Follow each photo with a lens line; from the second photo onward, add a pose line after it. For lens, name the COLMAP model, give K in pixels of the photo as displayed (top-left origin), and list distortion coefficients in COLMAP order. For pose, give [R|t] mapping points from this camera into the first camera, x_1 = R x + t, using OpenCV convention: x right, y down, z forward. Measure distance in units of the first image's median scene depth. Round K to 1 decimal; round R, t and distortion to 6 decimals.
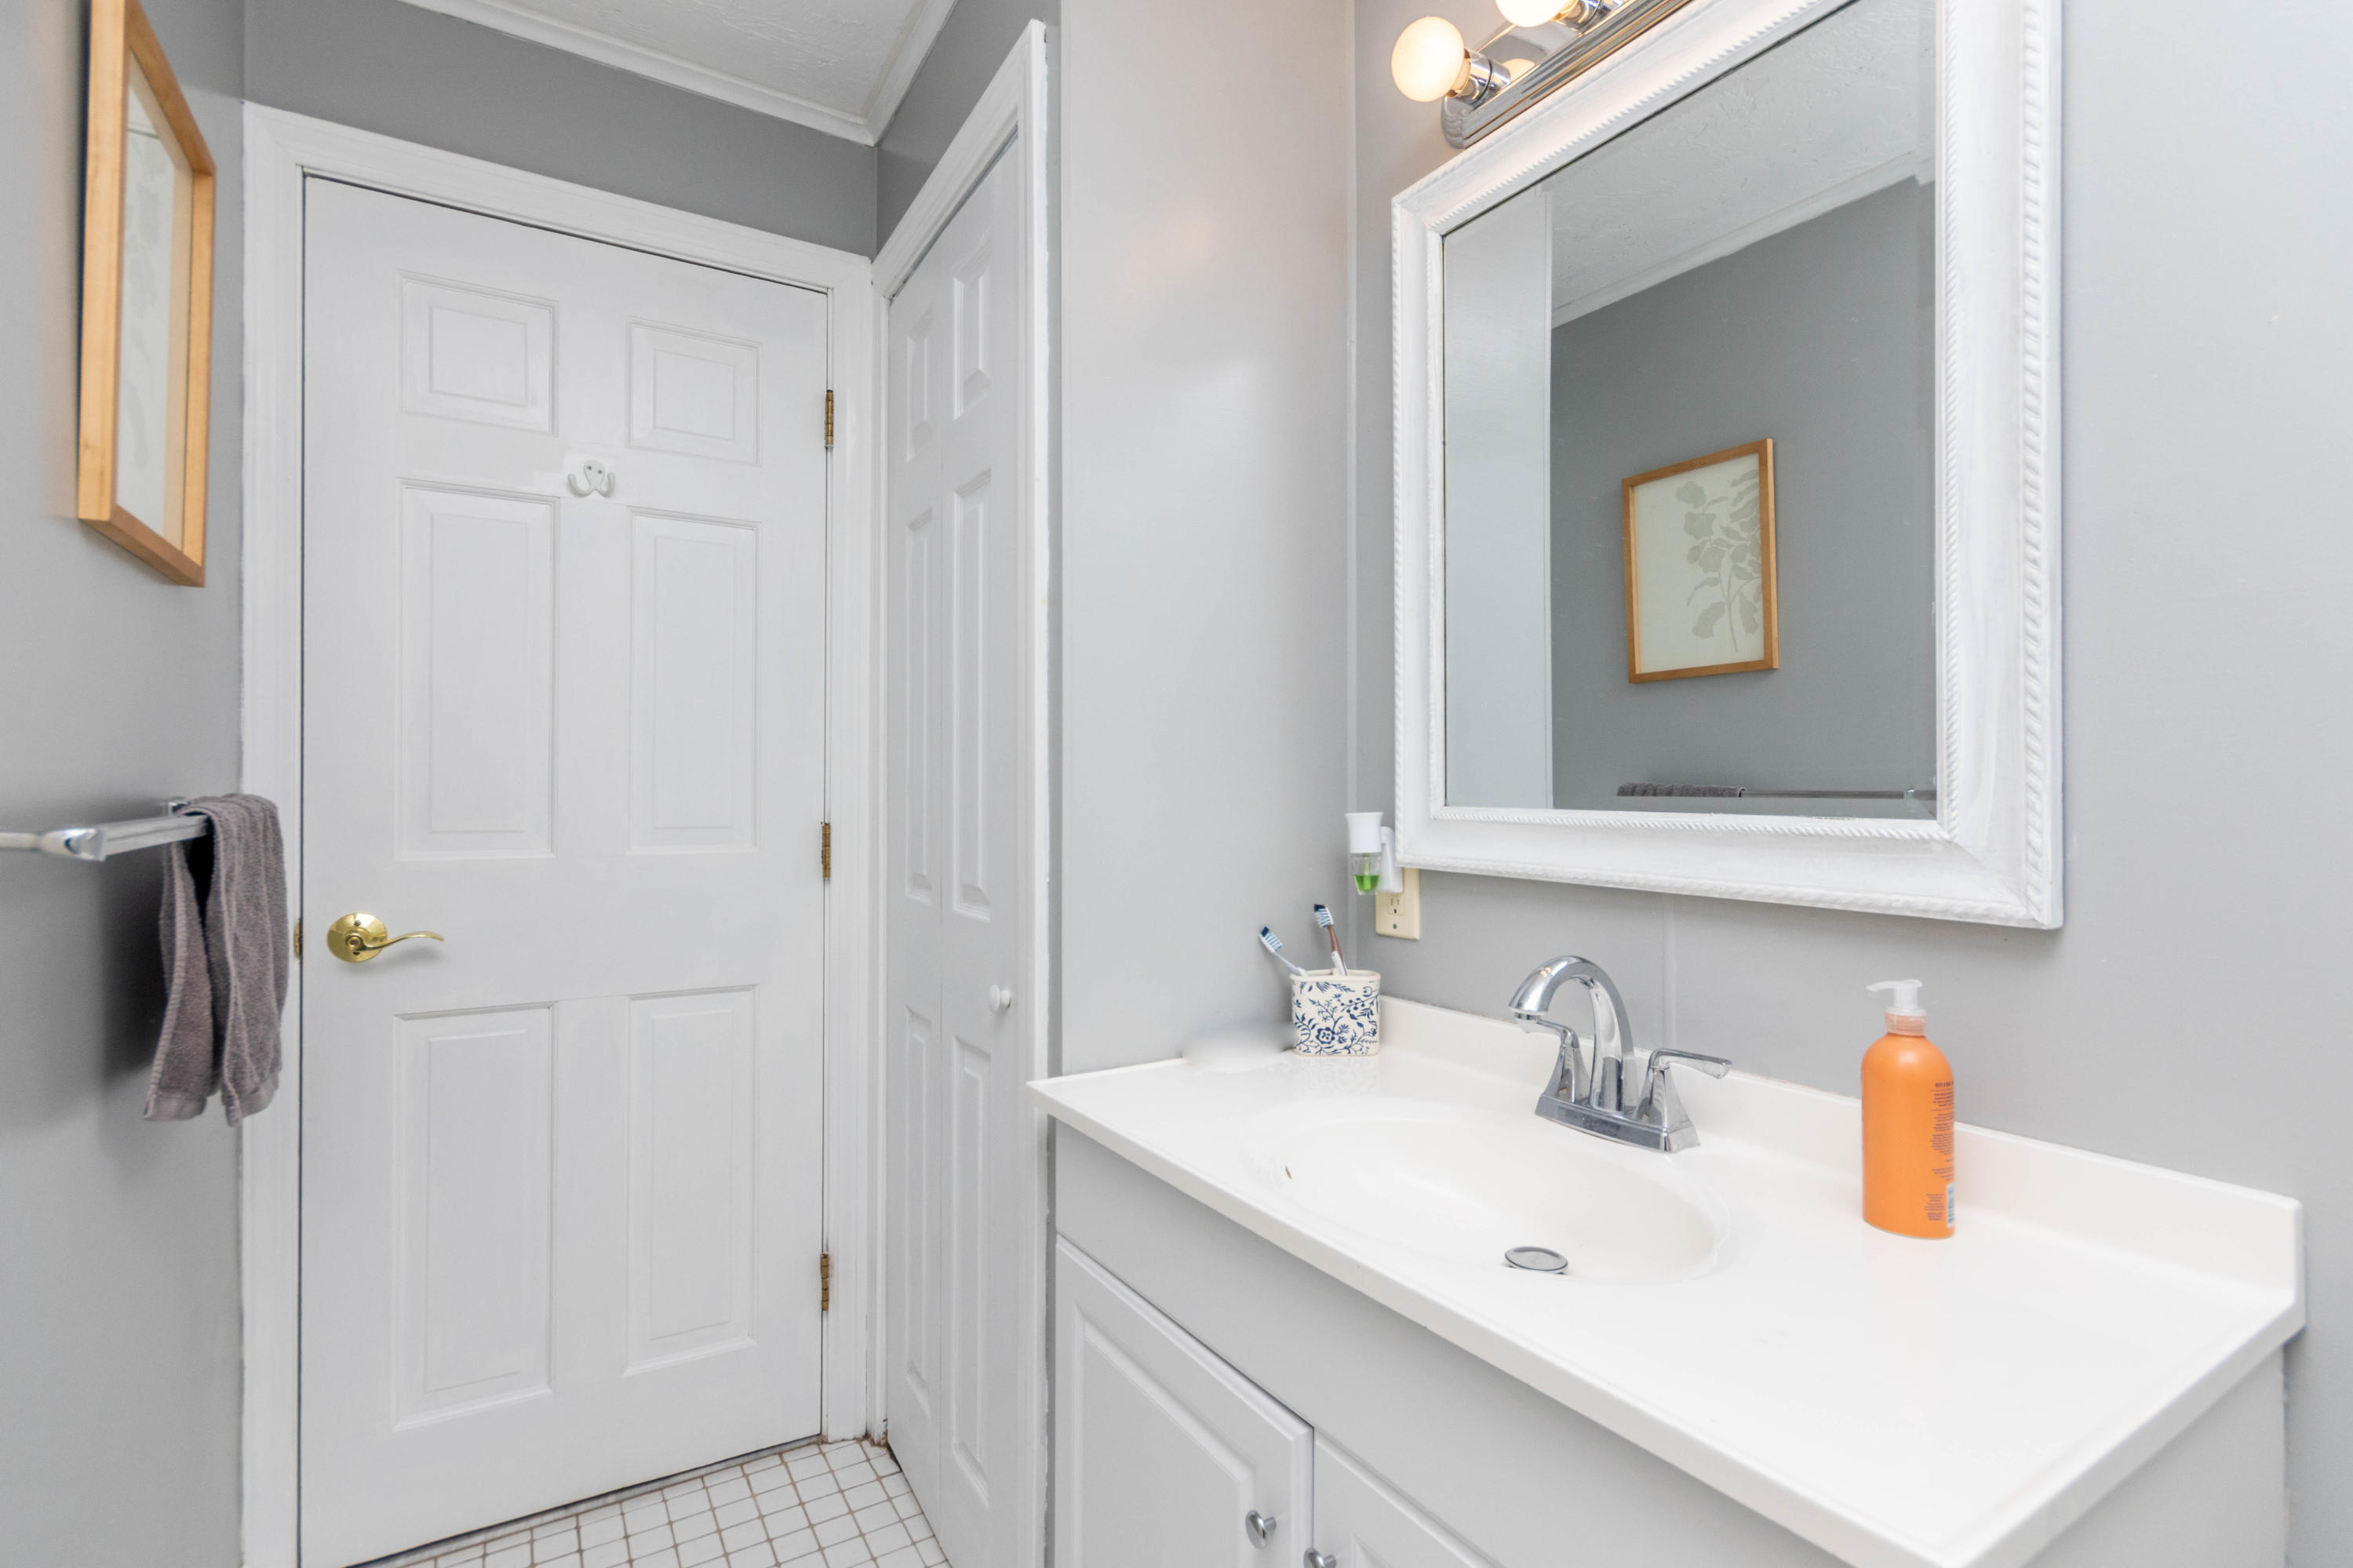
lens RADIAL K [[1087.6, 0, 1175.9], [0, 1087.6, 786.4], [0, 0, 1]] dist [-0.001794, 0.000213]
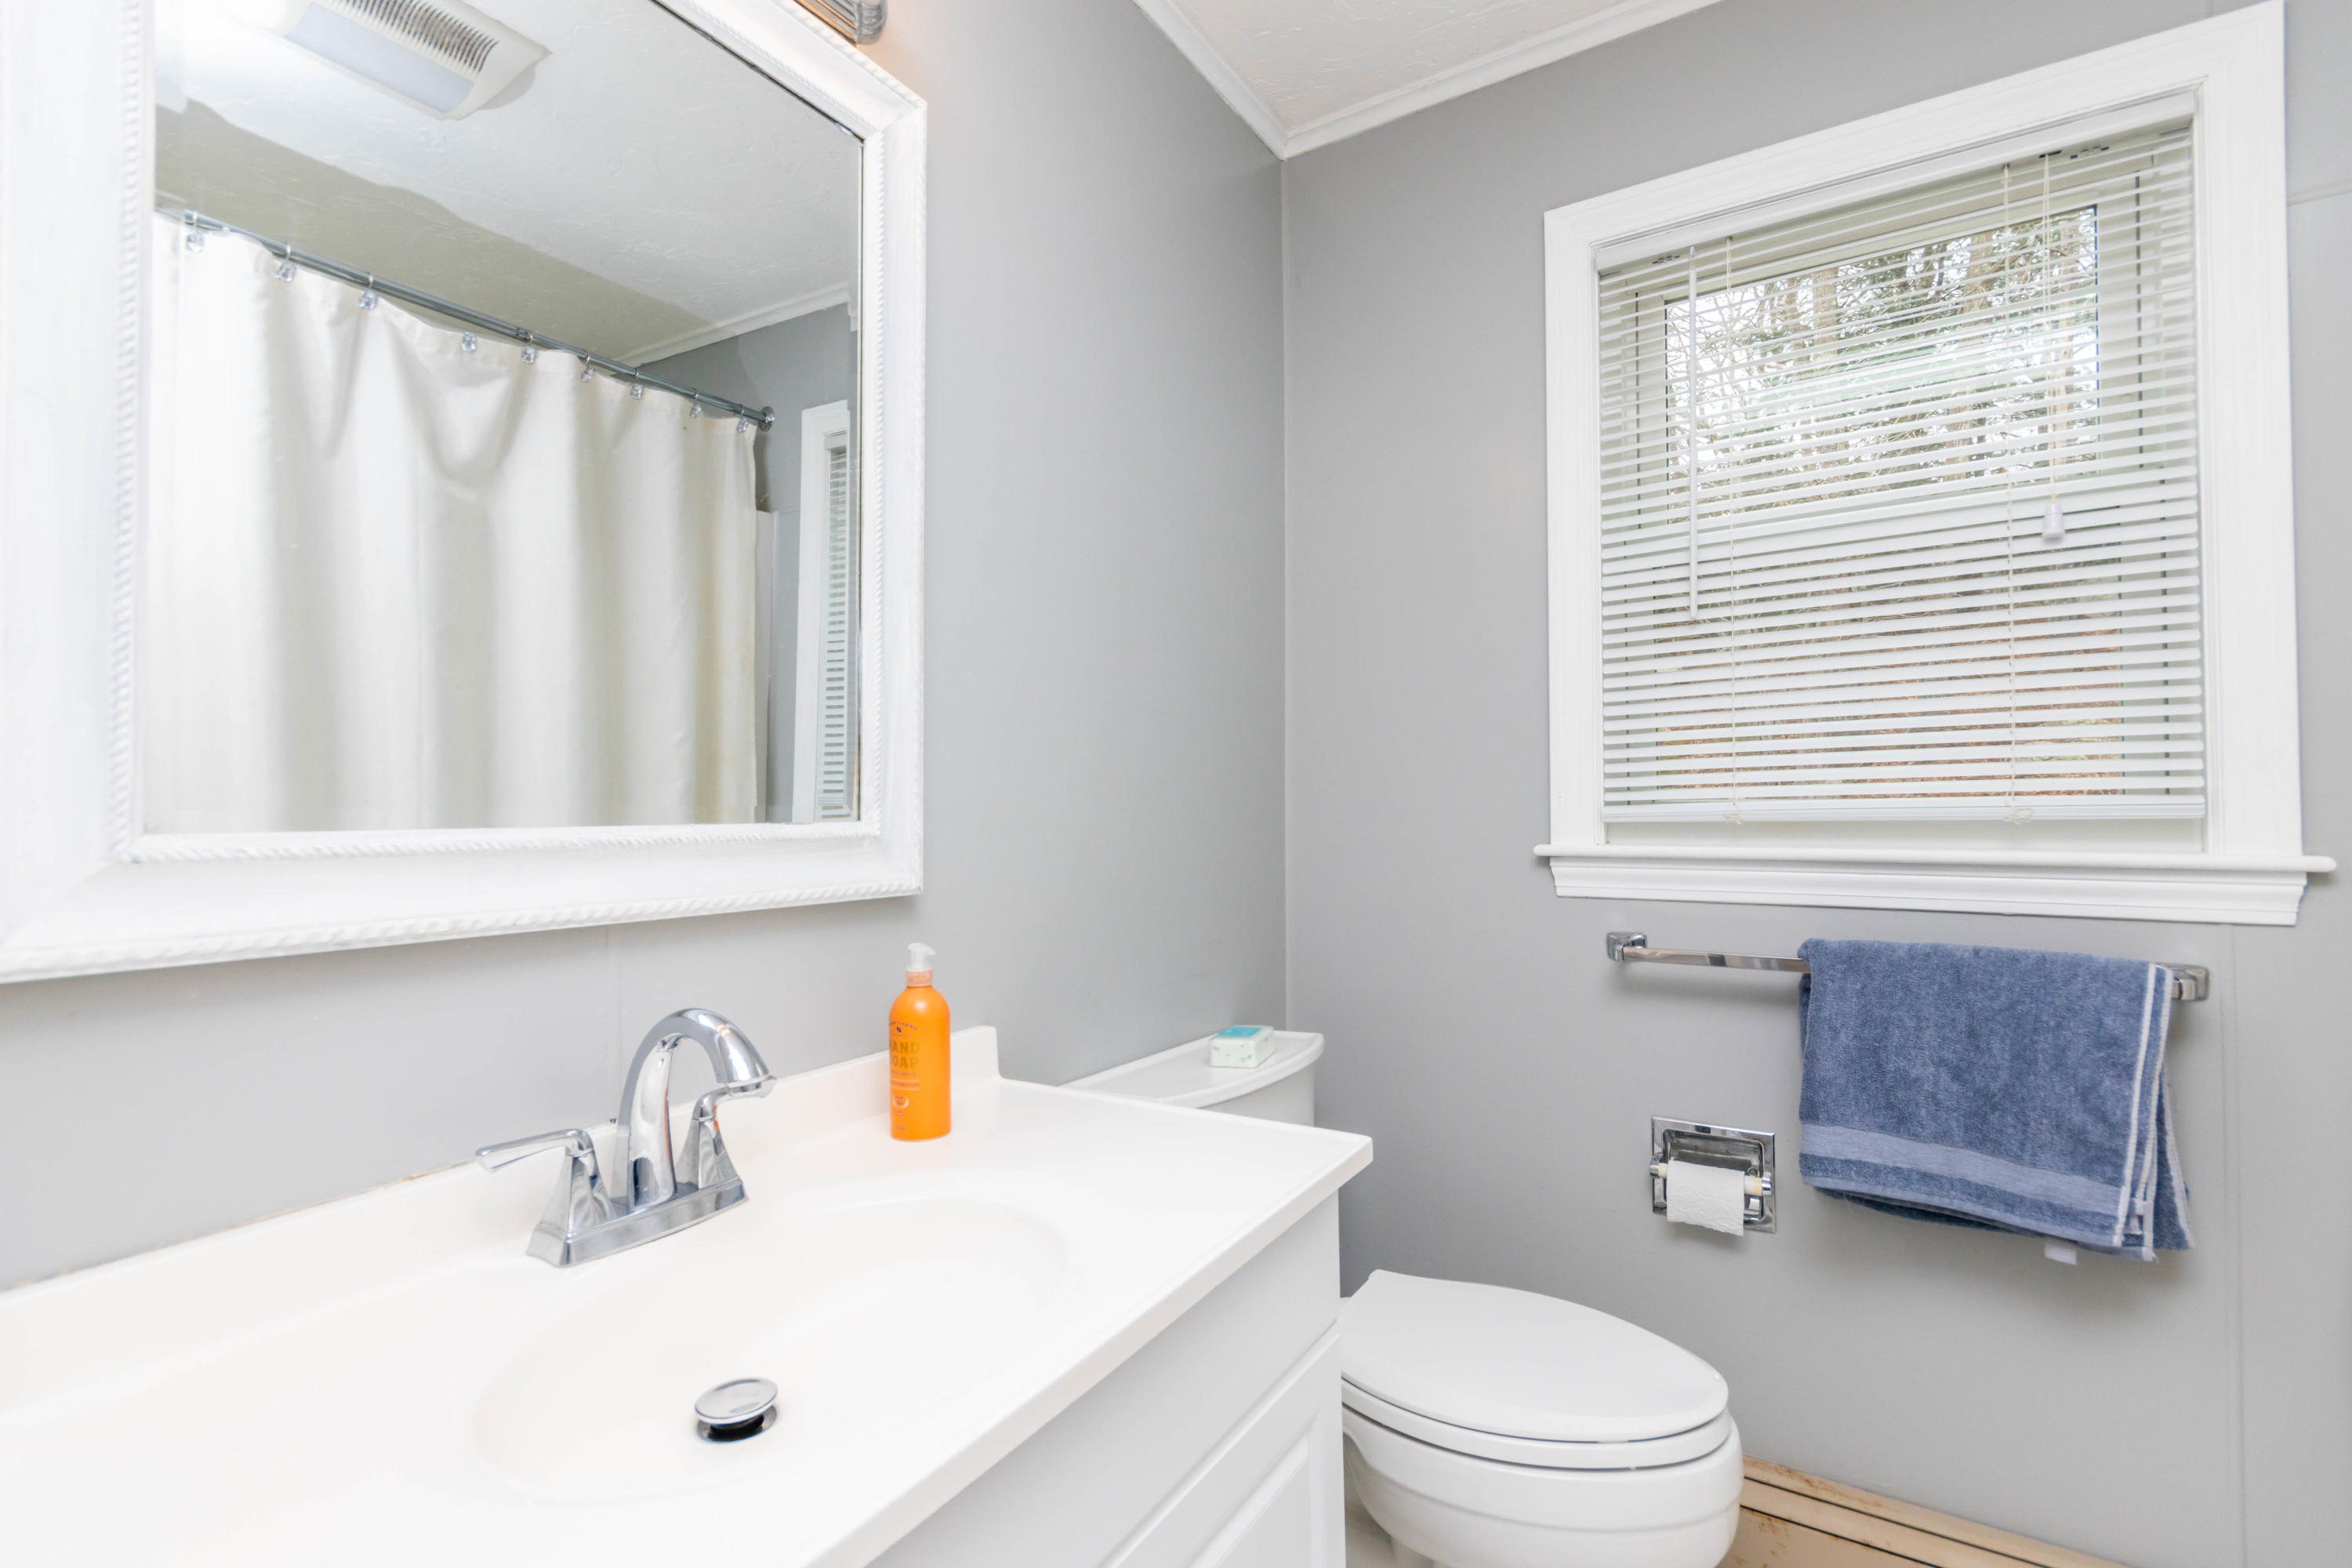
lens RADIAL K [[1087.2, 0, 1175.4], [0, 1087.2, 786.4], [0, 0, 1]] dist [-0.001794, 0.000213]
pose [[-0.436895, 0.003169, 0.899507, -0.607339], [-0.003120, 0.999982, -0.005039, -0.004379], [-0.899507, -0.005008, -0.436878, 1.233849]]
